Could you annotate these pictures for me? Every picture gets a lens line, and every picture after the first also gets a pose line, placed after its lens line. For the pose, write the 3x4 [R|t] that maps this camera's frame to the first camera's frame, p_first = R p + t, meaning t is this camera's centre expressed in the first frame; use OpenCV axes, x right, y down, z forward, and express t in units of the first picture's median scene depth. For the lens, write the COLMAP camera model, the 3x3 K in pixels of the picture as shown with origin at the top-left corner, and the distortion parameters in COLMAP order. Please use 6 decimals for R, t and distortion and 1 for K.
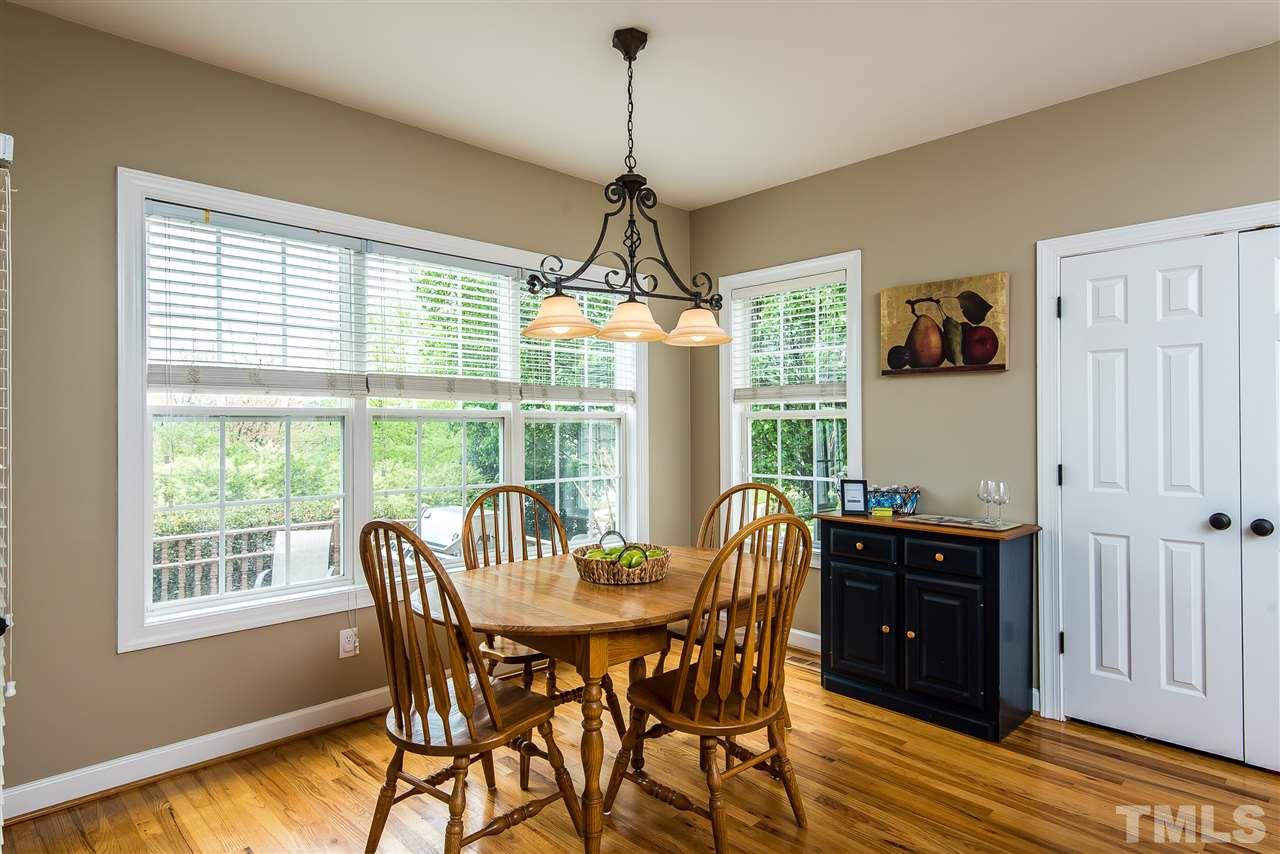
lens RADIAL K [[706.9, 0, 601.8], [0, 706.9, 423.9], [0, 0, 1]] dist [0.019071, -0.001644]
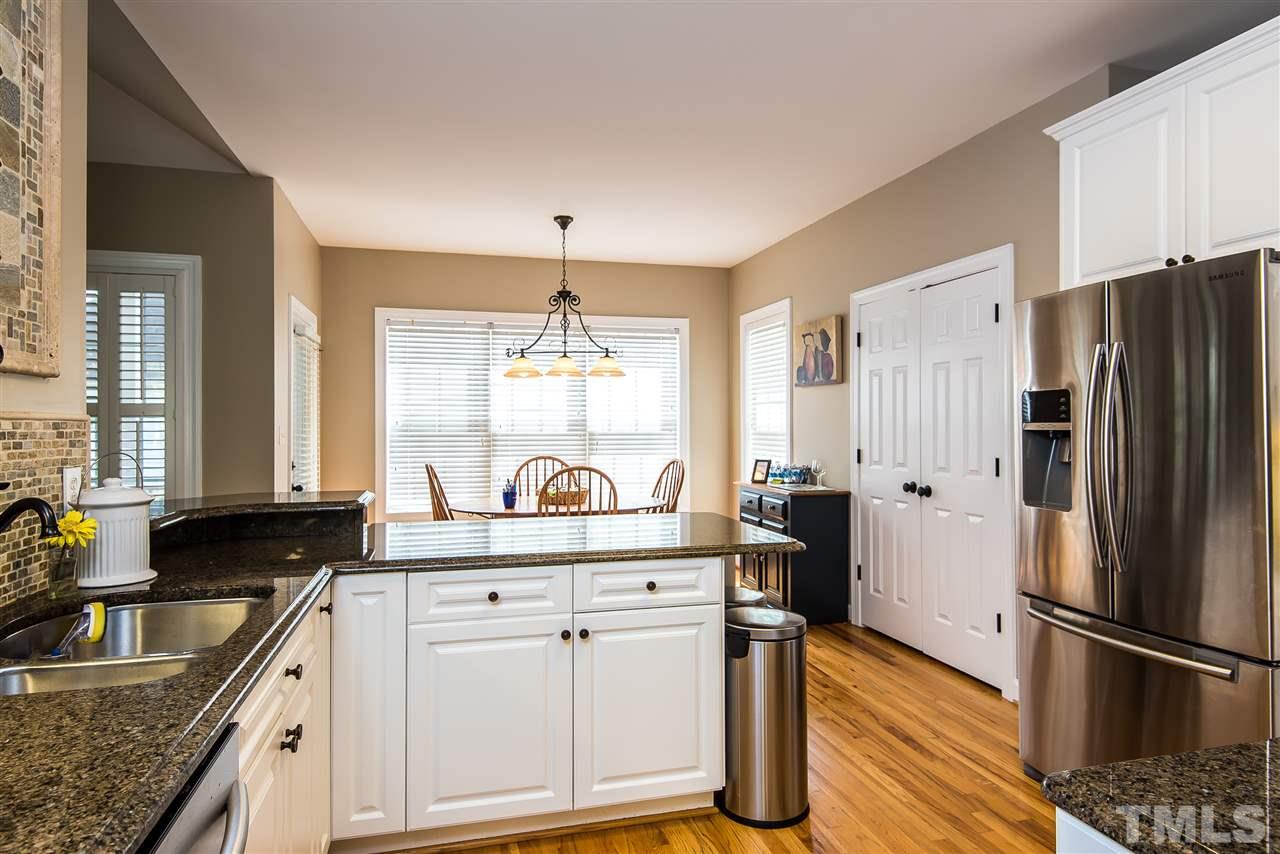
lens RADIAL K [[706.9, 0, 601.8], [0, 706.9, 423.9], [0, 0, 1]] dist [0.019071, -0.001644]
pose [[0.866471, -0.000849, -0.499227, 1.042886], [0.001754, 0.999998, 0.001343, 0.003631], [0.499225, -0.002039, 0.866470, -0.571647]]
